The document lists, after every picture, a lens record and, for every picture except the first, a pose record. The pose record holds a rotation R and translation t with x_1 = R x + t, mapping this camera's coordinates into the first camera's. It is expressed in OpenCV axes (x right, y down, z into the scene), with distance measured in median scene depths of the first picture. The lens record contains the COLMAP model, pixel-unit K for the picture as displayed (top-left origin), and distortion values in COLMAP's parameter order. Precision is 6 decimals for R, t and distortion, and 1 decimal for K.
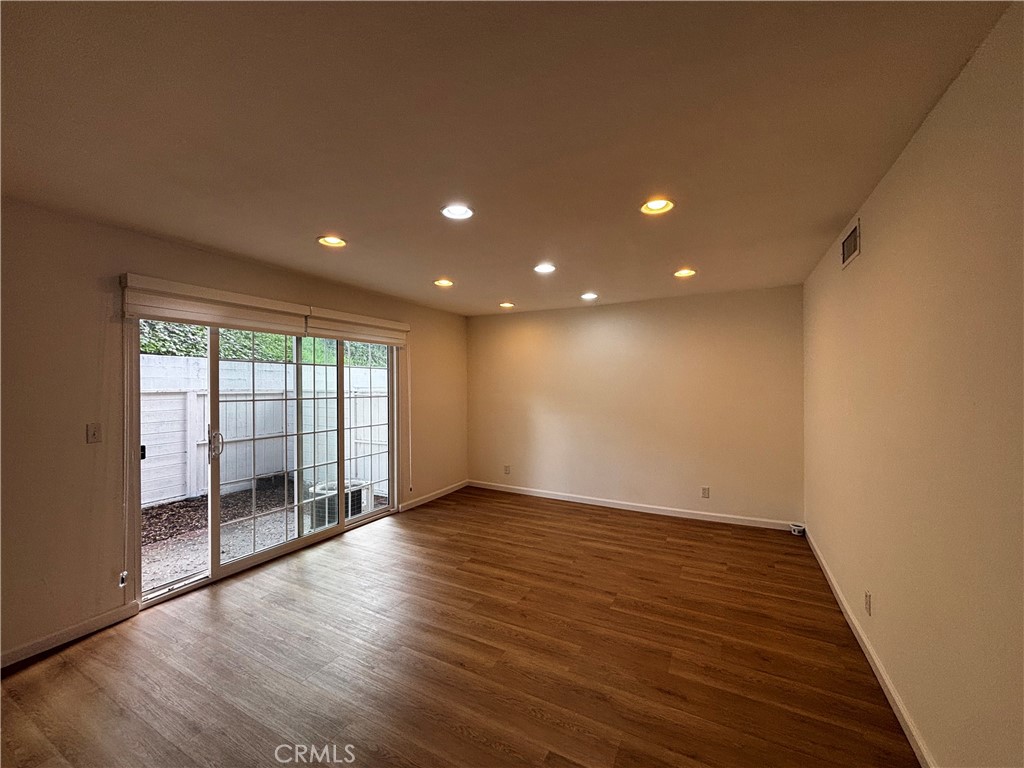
lens RADIAL K [[414.9, 0, 512.3], [0, 414.9, 386.2], [0, 0, 1]] dist [0.001428, -0.000949]
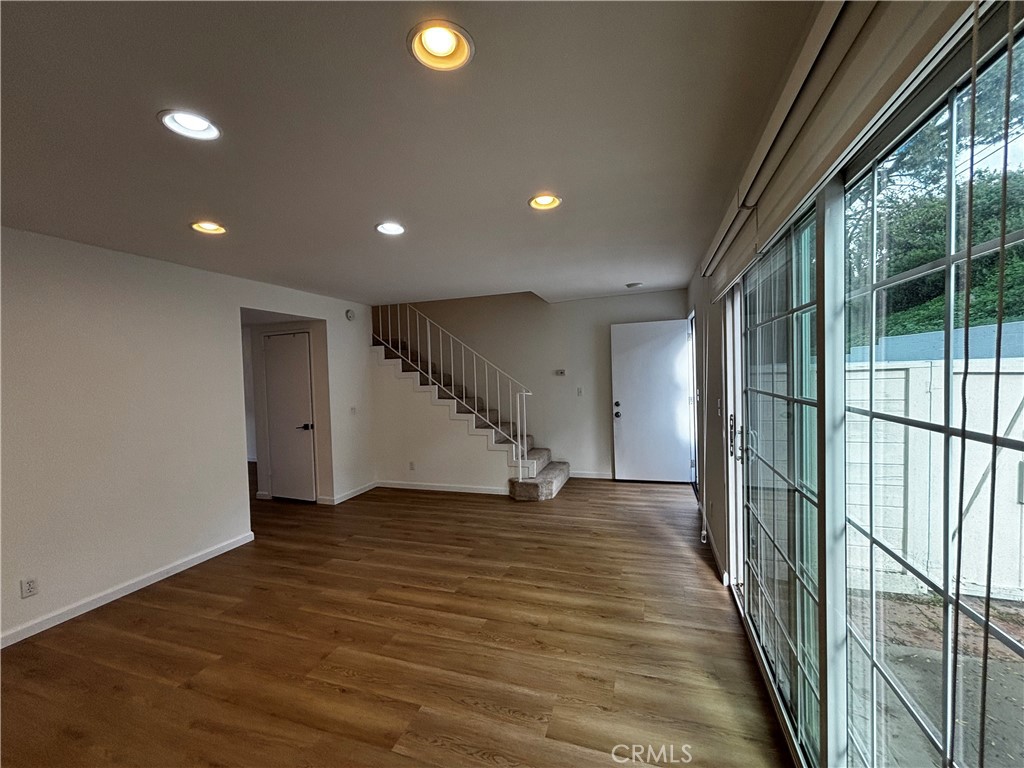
lens RADIAL K [[414.9, 0, 512.3], [0, 414.9, 386.2], [0, 0, 1]] dist [0.001428, -0.000949]
pose [[-0.986496, 0.039821, -0.158868, -0.251270], [0.034683, 0.998786, 0.034983, -0.009298], [0.160069, 0.029001, -0.986680, 2.111994]]
